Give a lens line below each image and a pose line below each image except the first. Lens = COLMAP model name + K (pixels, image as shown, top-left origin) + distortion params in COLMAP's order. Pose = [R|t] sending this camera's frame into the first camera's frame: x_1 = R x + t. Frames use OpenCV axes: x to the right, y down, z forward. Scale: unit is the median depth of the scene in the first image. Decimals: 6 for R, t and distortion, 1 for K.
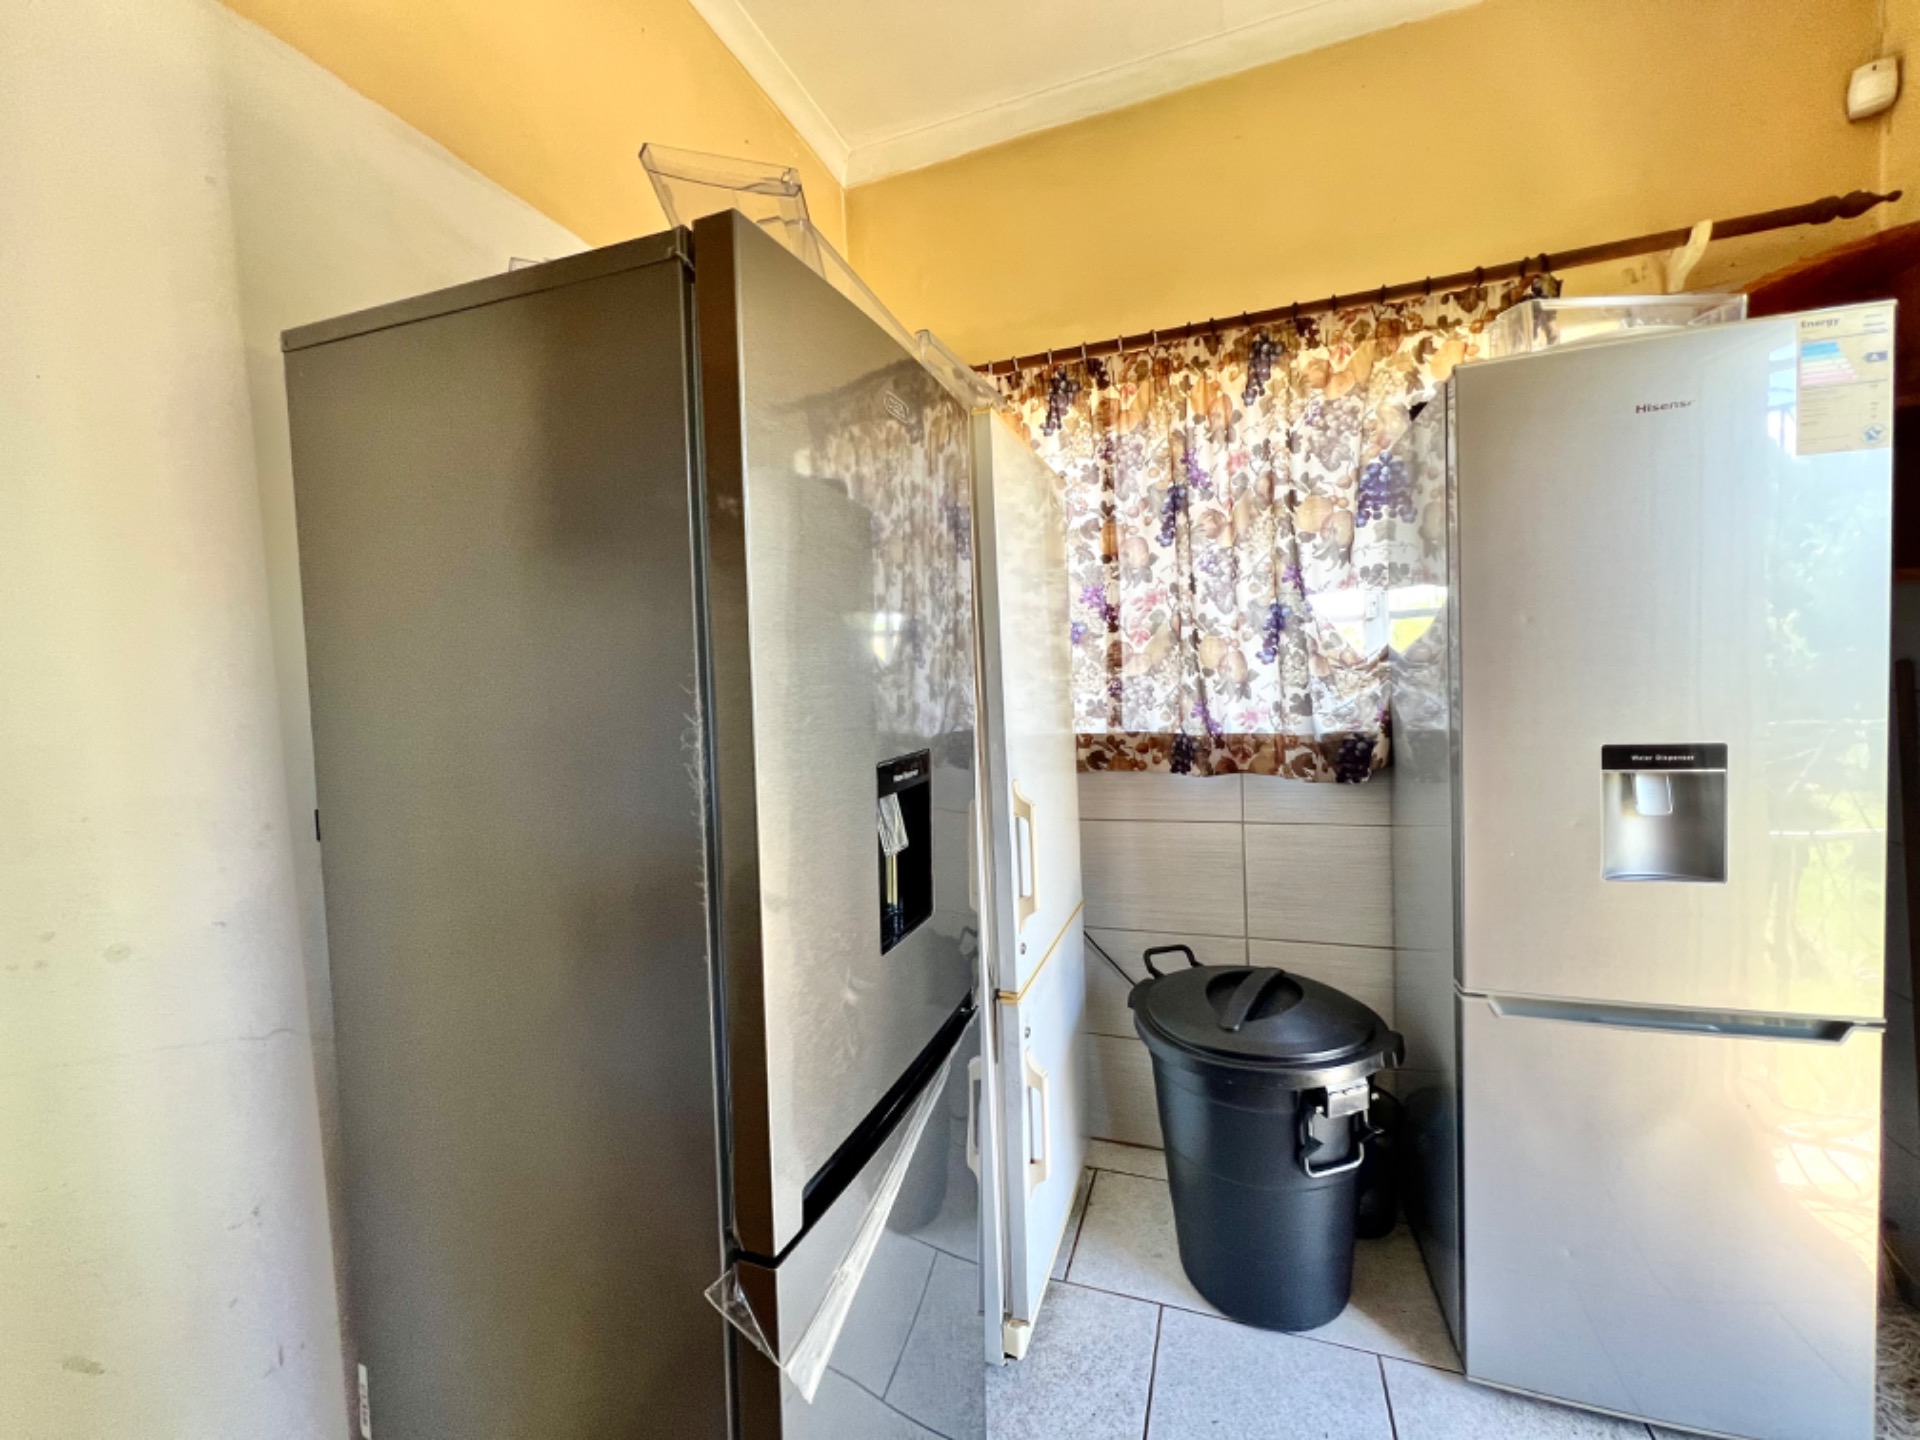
lens RADIAL K [[767.8, 0, 955.3], [0, 767.8, 719.5], [0, 0, 1]] dist [-0.000345, -0.000148]
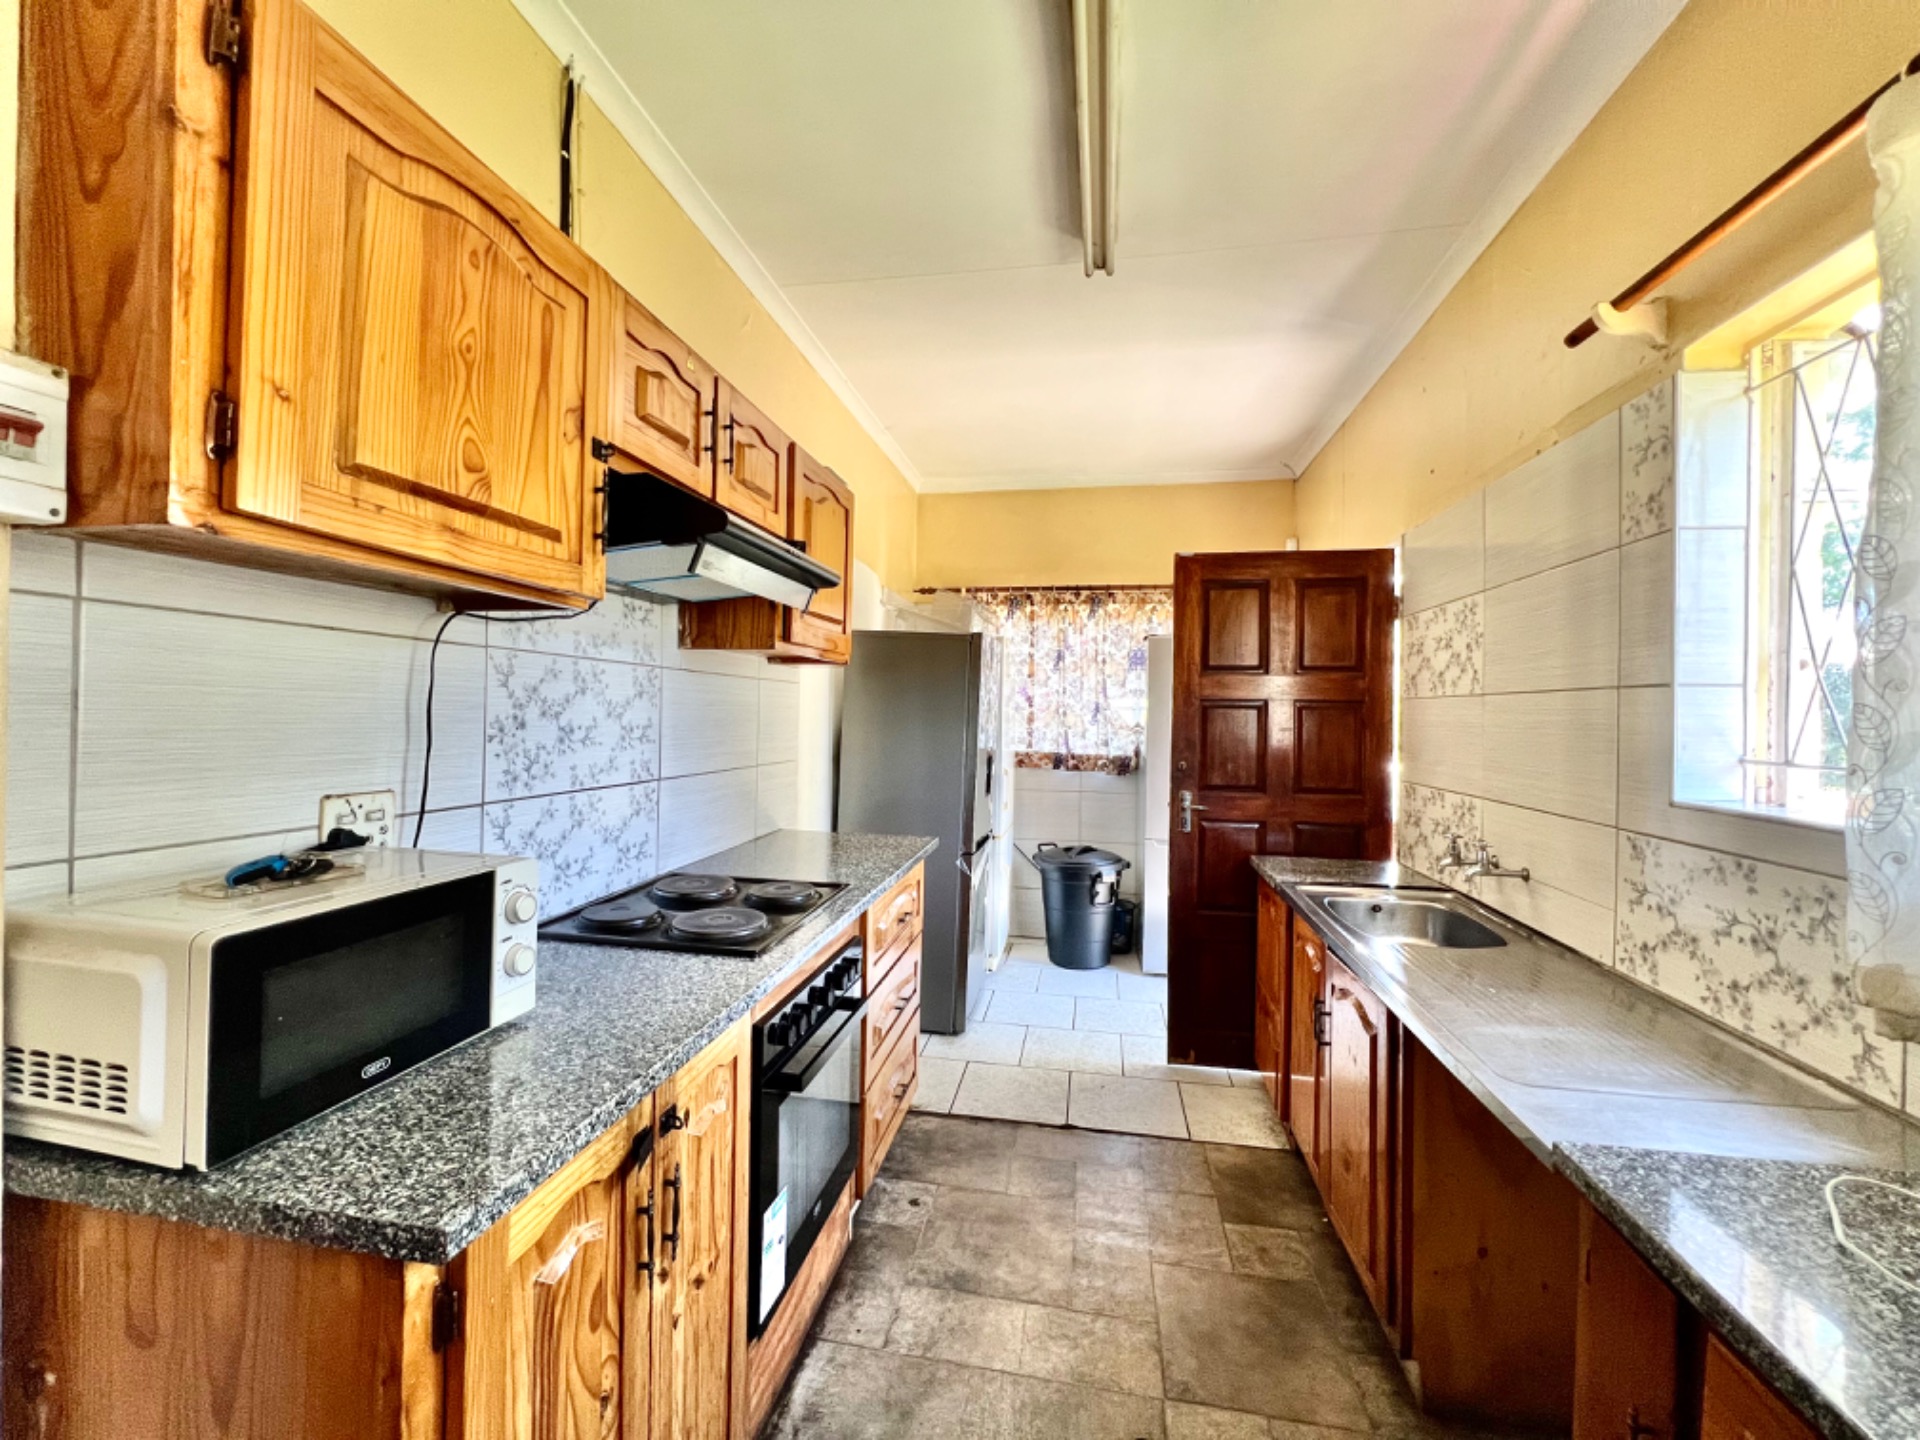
lens RADIAL K [[767.8, 0, 955.3], [0, 767.8, 719.5], [0, 0, 1]] dist [-0.000345, -0.000148]
pose [[0.983863, 0.057816, 0.169326, -0.436711], [-0.050559, 0.997621, -0.046864, 0.044415], [-0.171633, 0.037547, 0.984445, -1.325360]]
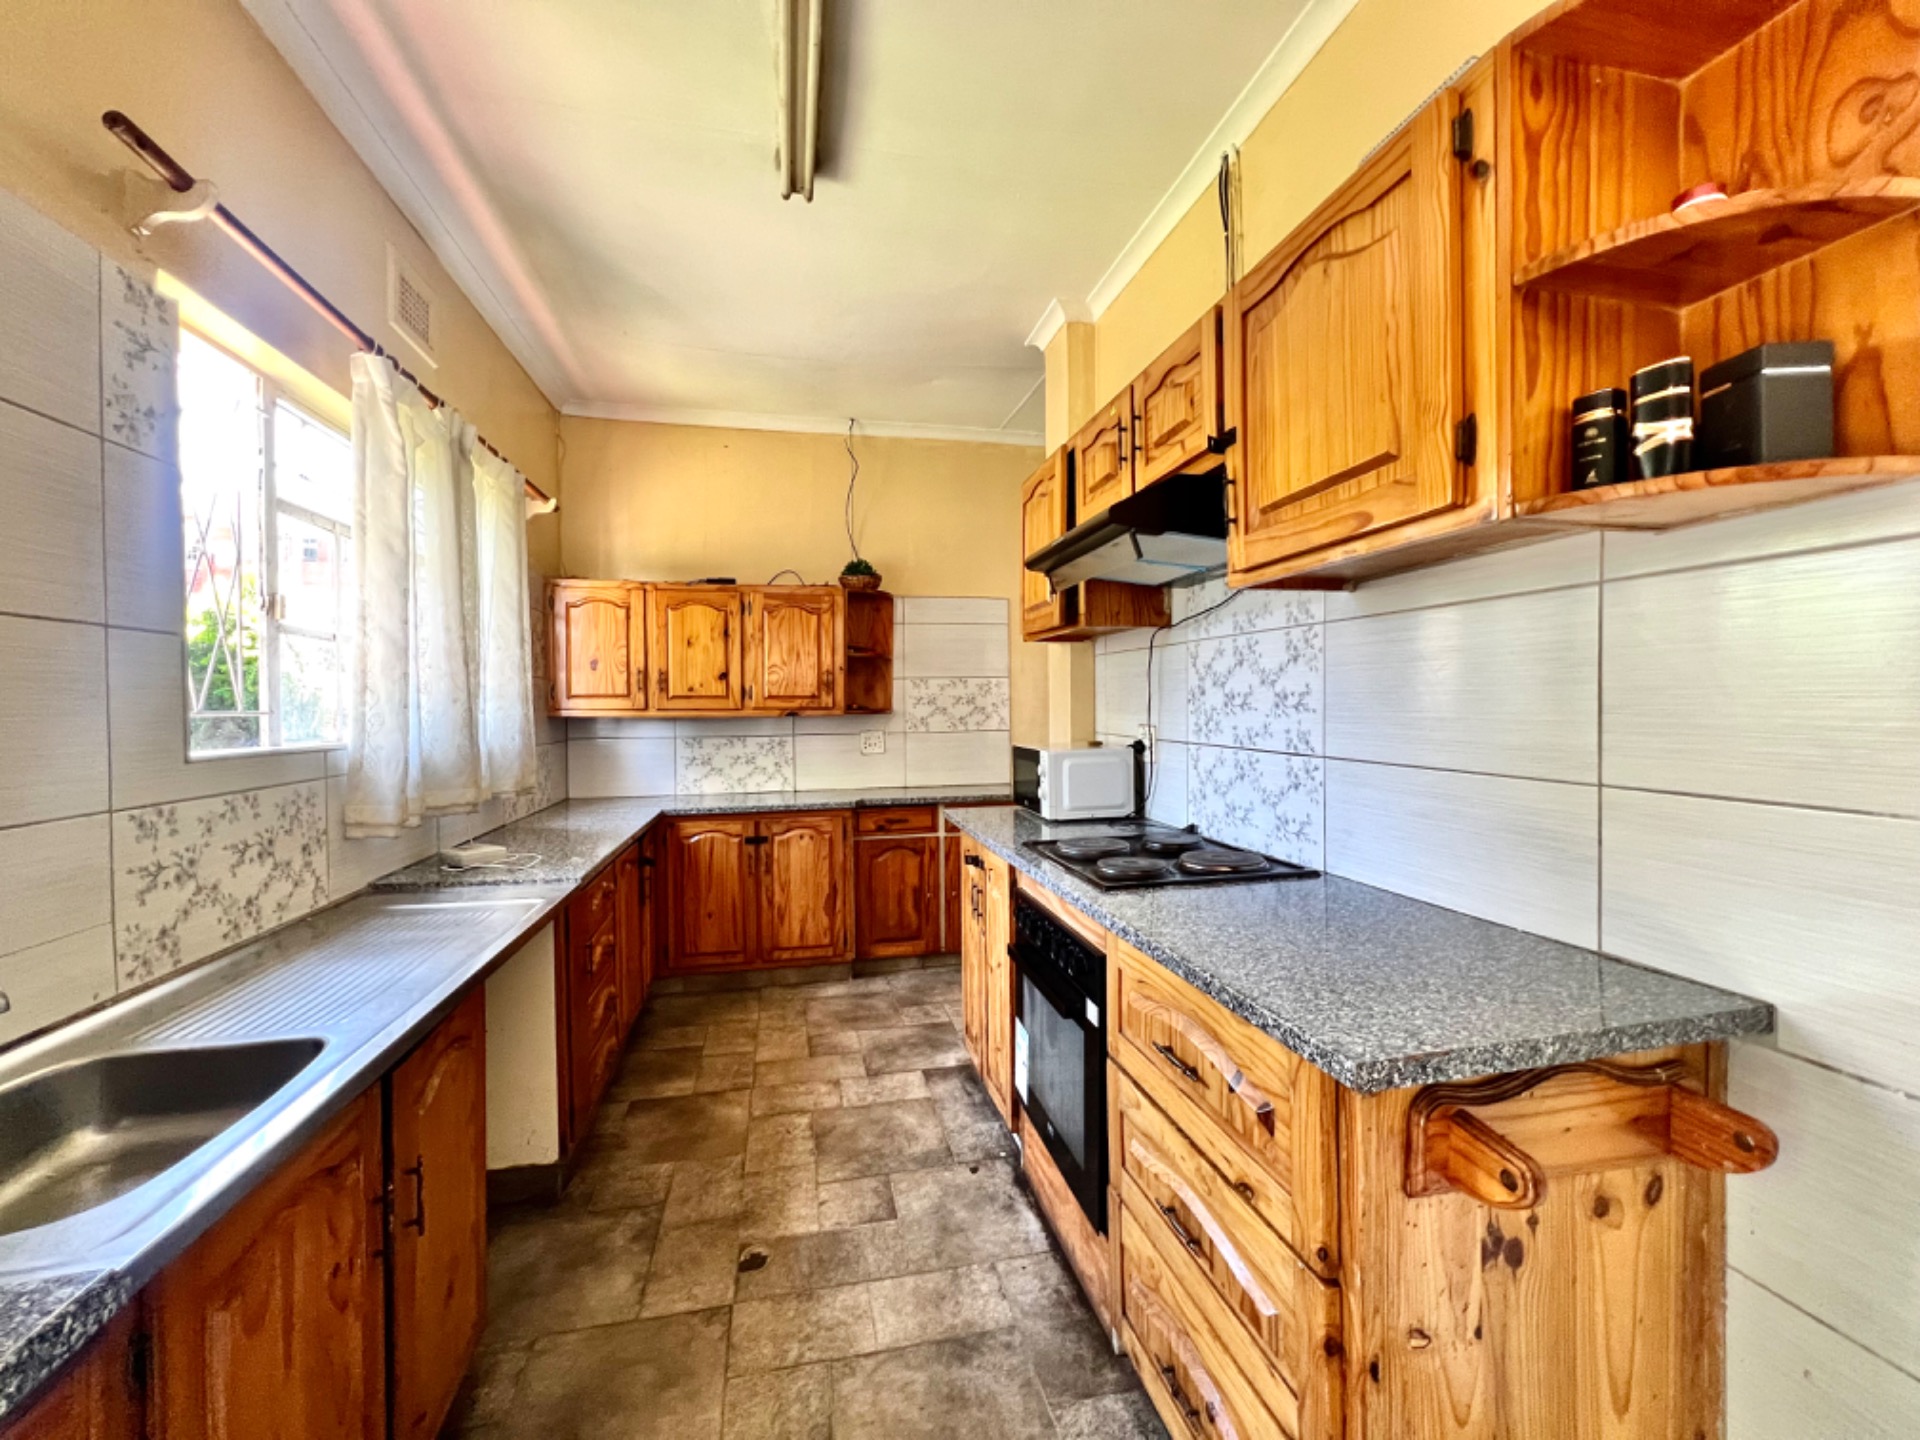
lens RADIAL K [[767.8, 0, 955.3], [0, 767.8, 719.5], [0, 0, 1]] dist [-0.000345, -0.000148]
pose [[-0.839684, 0.063946, -0.539297, 1.207164], [0.020322, 0.996048, 0.086462, -0.155399], [0.542694, 0.061641, -0.837665, 3.021405]]
